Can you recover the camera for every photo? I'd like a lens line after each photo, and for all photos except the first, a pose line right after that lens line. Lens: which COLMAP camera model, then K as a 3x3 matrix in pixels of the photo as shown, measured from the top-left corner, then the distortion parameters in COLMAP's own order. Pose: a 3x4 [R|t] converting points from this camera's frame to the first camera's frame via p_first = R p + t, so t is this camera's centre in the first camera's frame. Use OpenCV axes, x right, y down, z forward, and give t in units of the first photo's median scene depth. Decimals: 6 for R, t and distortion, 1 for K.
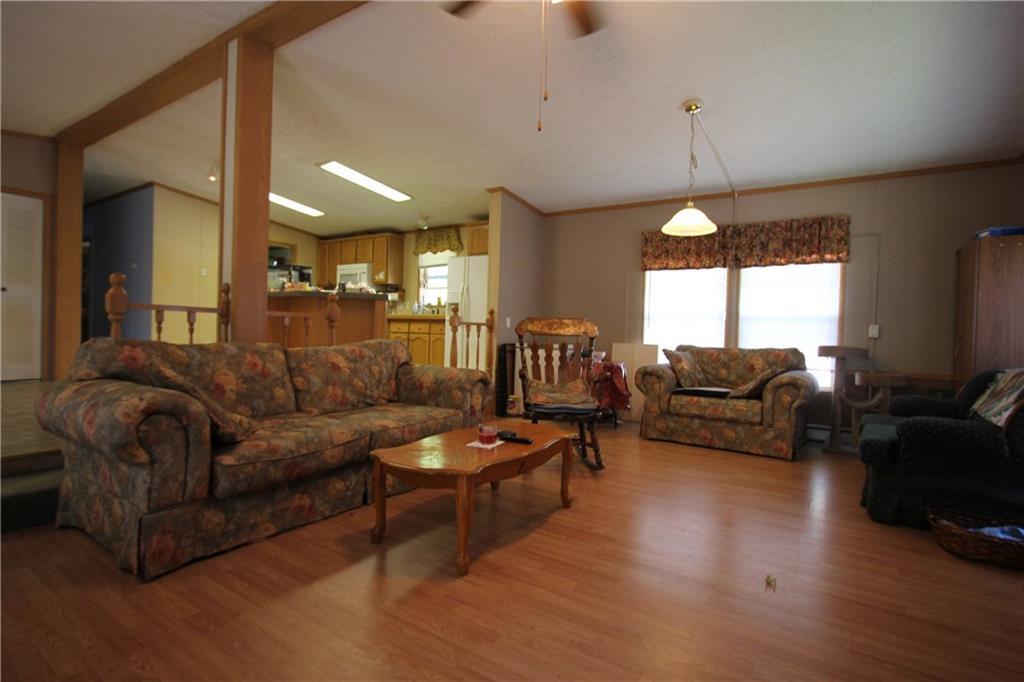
lens RADIAL K [[531.1, 0, 512.0], [0, 531.1, 341.0], [0, 0, 1]] dist [-0.010516, -0.000379]
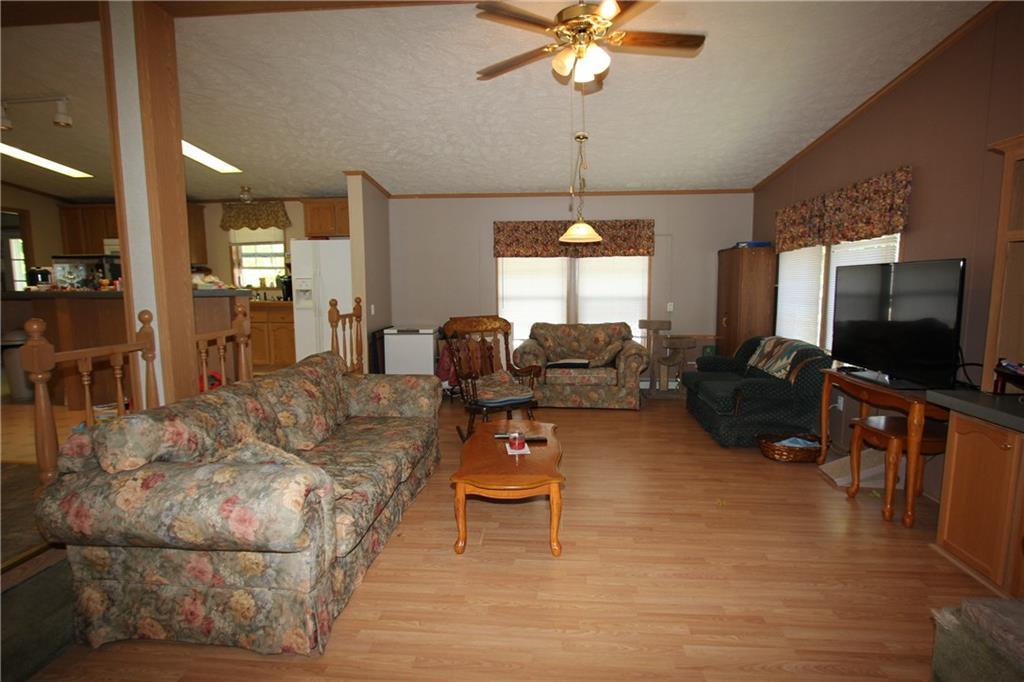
lens RADIAL K [[544.7, 0, 512.0], [0, 544.7, 341.0], [0, 0, 1]] dist [-0.001888, 0.000106]
pose [[0.859402, -0.093659, 0.502649, -0.371117], [0.037046, 0.991902, 0.121482, -0.111576], [-0.509956, -0.085781, 0.855913, -0.012857]]
